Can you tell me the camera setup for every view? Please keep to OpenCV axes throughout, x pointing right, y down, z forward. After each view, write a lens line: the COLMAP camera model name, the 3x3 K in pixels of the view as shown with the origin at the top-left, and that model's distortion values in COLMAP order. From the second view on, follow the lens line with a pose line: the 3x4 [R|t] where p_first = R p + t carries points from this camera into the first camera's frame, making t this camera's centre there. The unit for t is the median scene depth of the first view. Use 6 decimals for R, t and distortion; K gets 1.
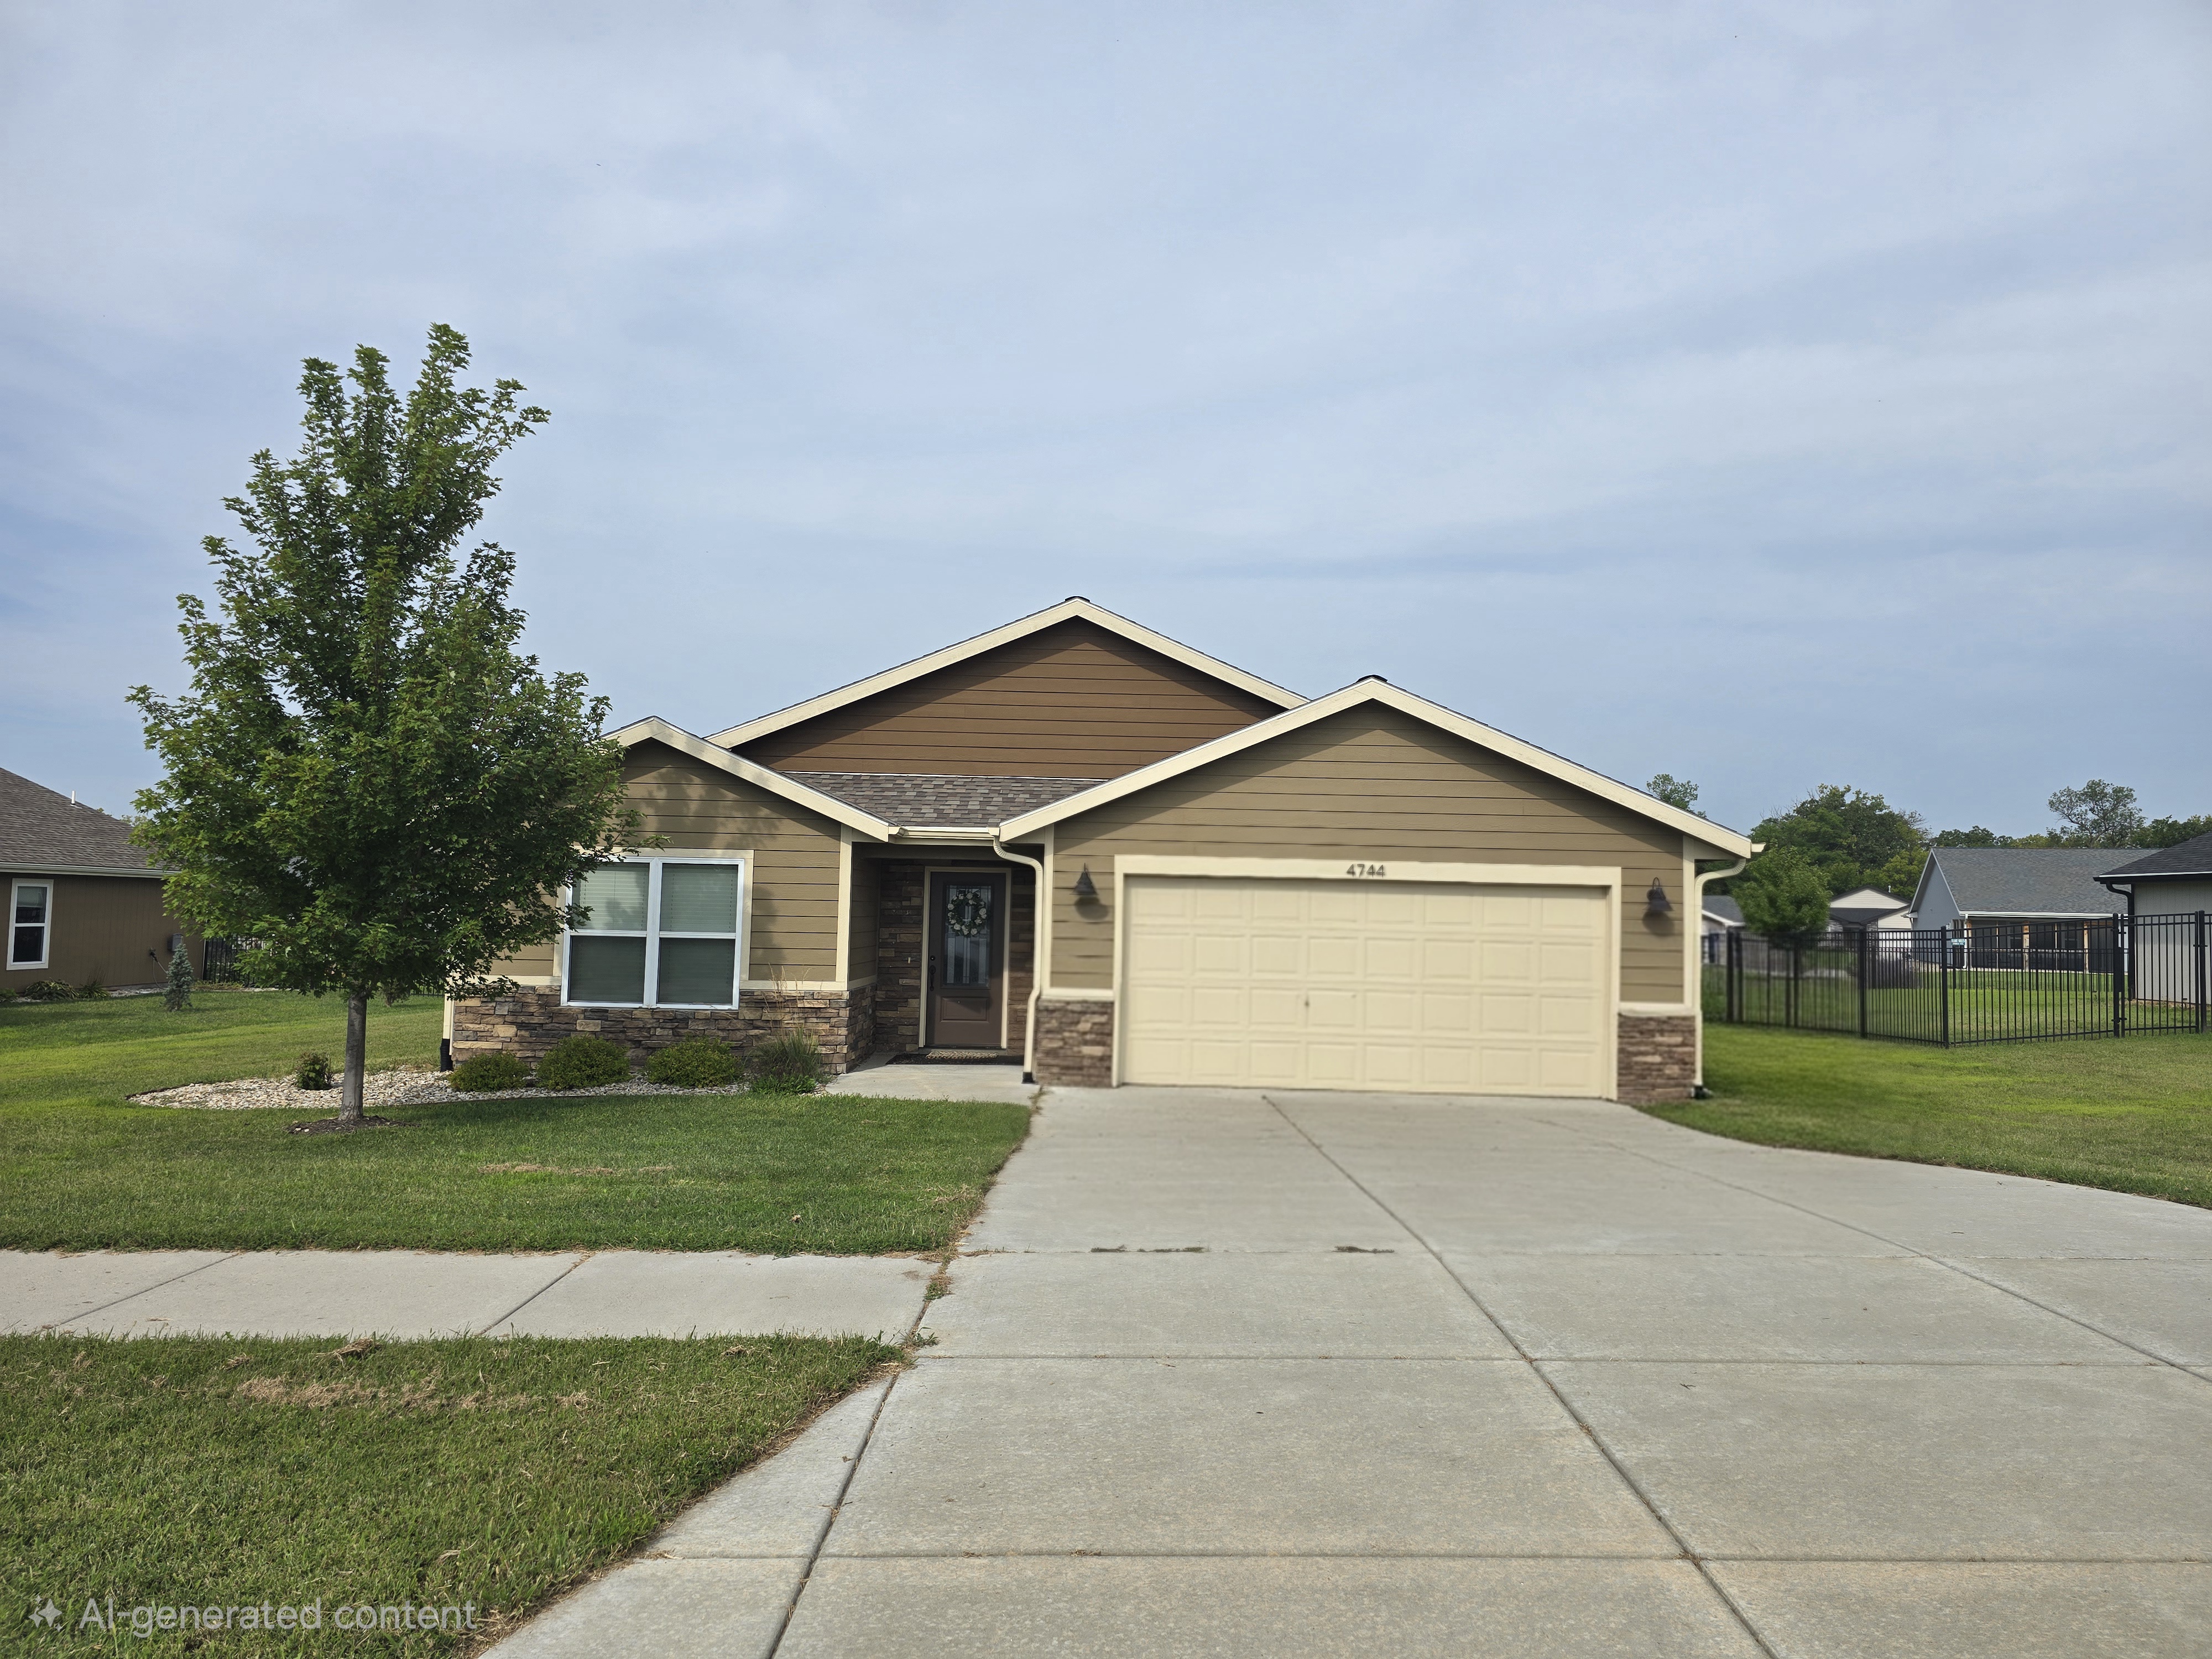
lens RADIAL K [[1493.5, 0, 1106.9], [0, 1493.5, 825.0], [0, 0, 1]] dist [0.052933, -0.040520]
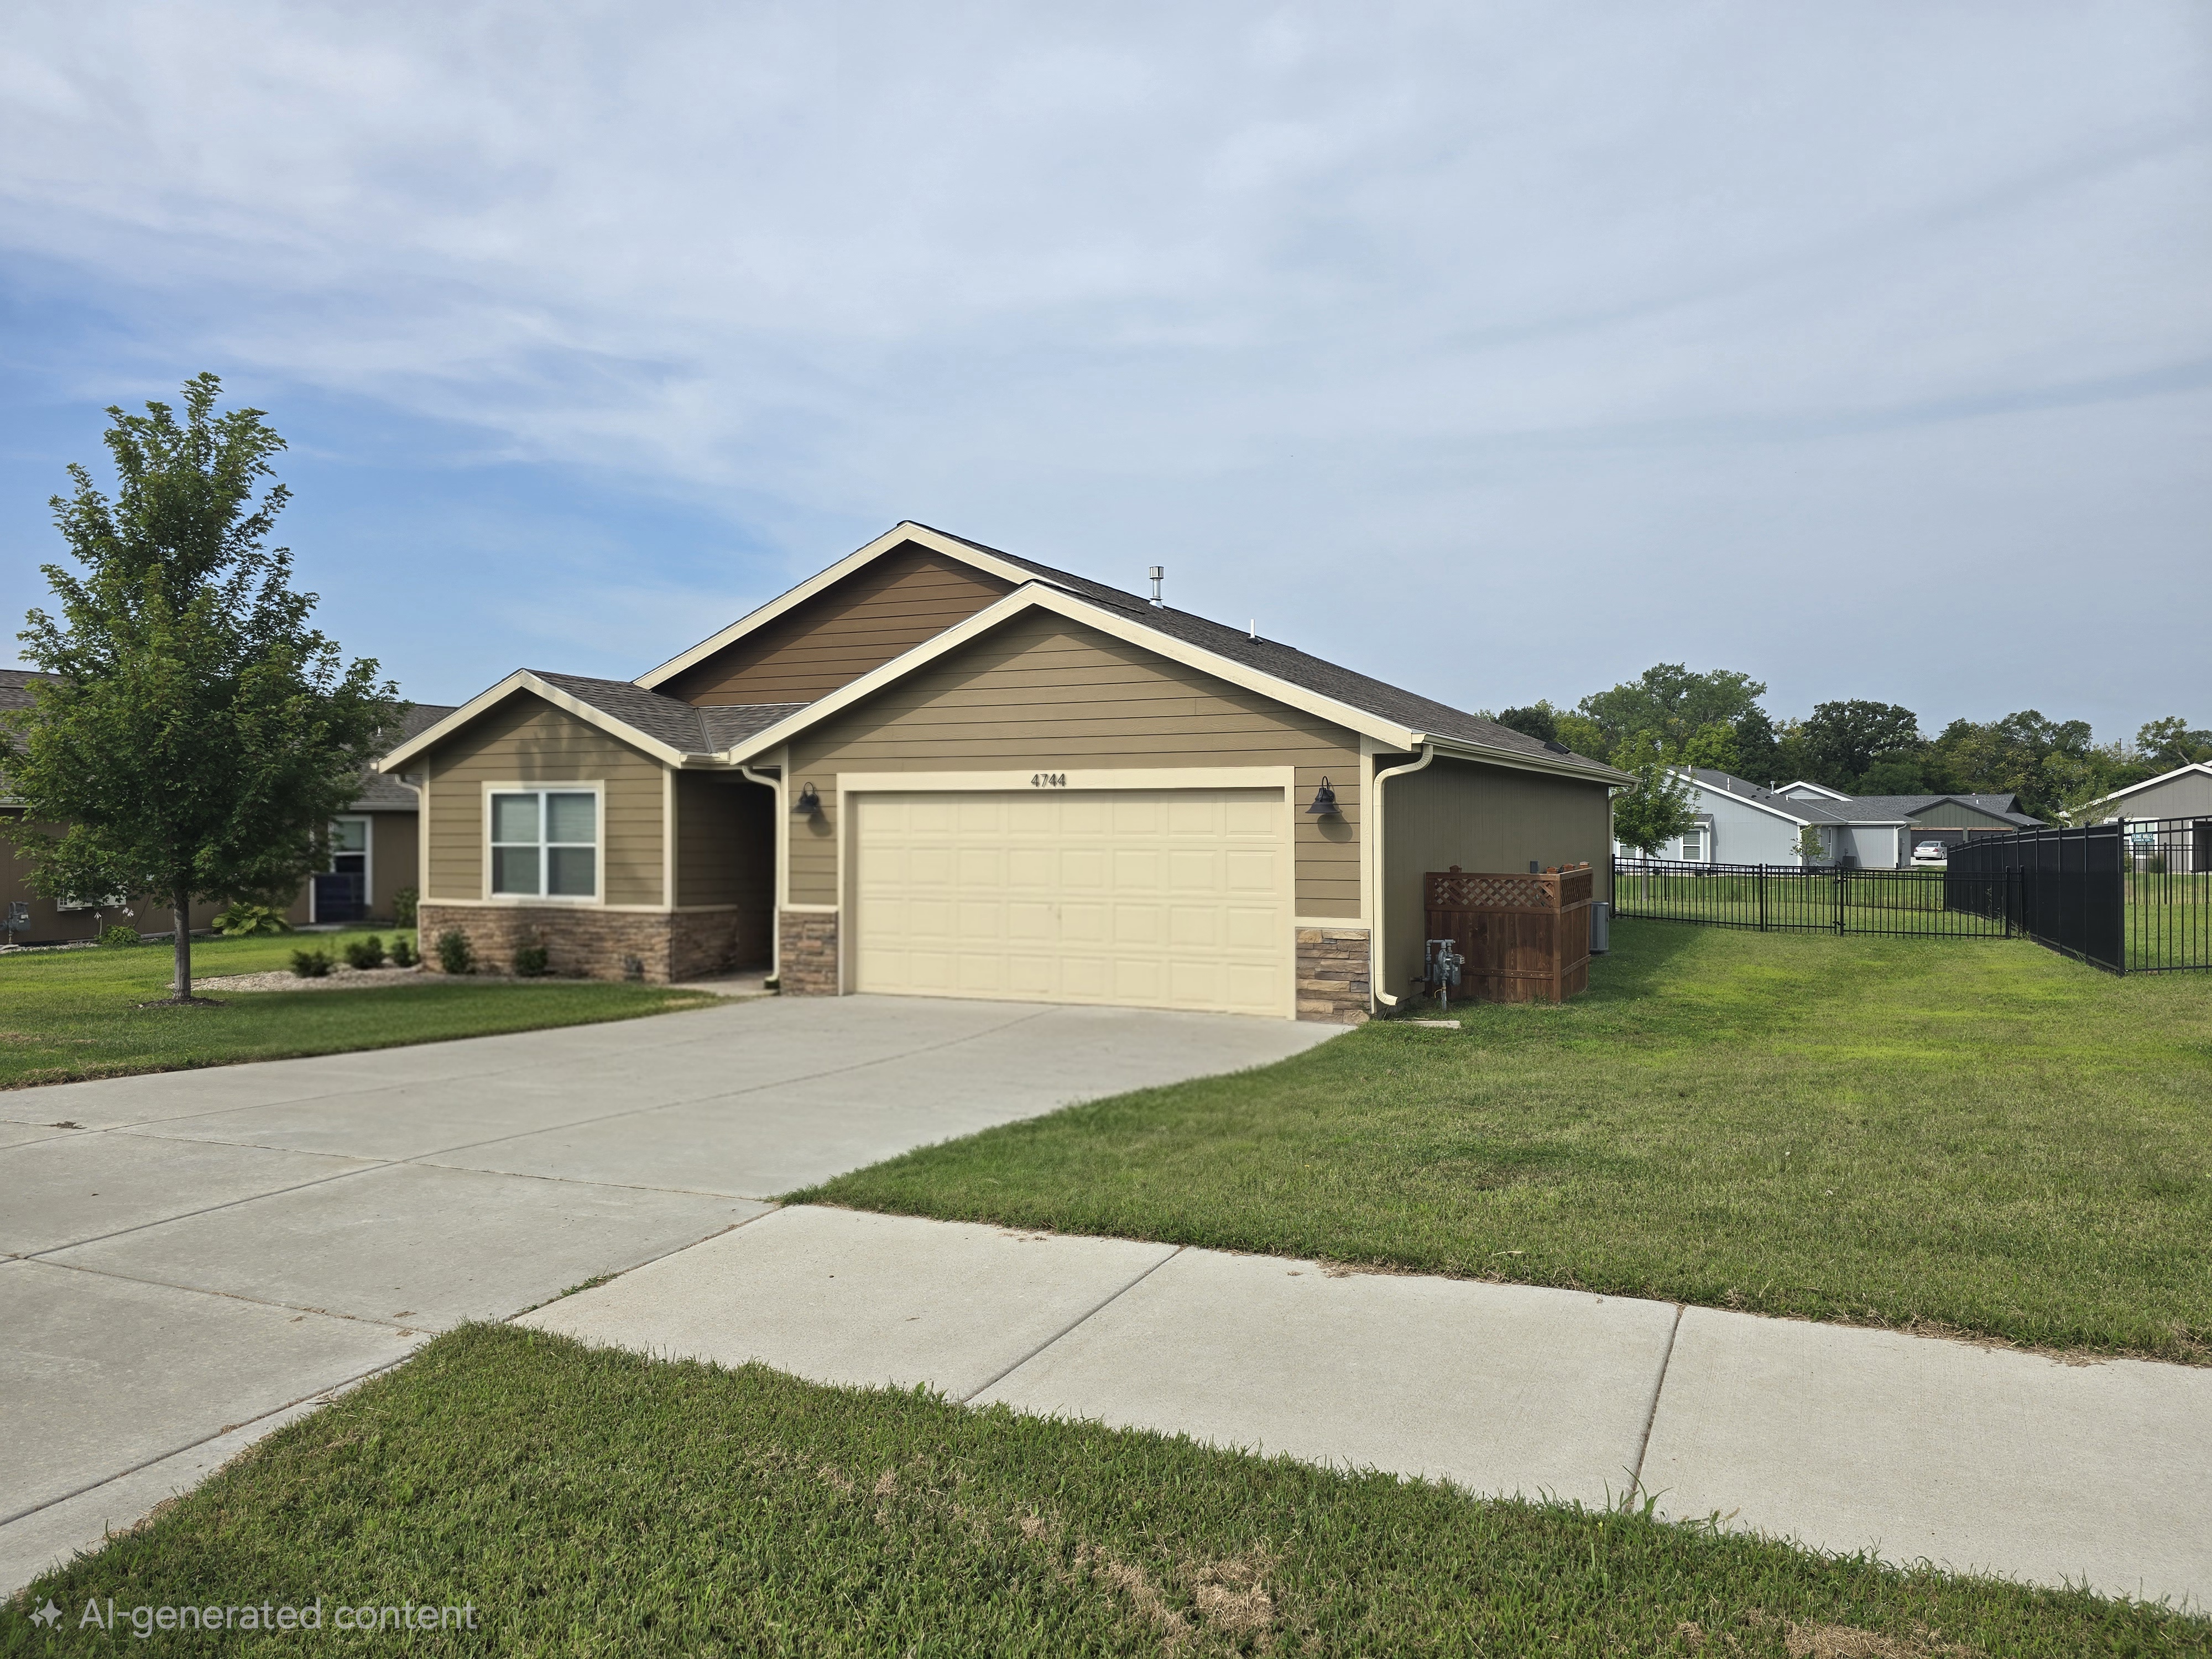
lens RADIAL K [[1493.5, 0, 1106.2], [0, 1493.5, 823.6], [0, 0, 1]] dist [0.052933, -0.040520]
pose [[0.889684, -0.021022, -0.456093, 0.645980], [0.044554, 0.998169, 0.040901, 0.020882], [0.454398, -0.056710, 0.888992, 0.158308]]
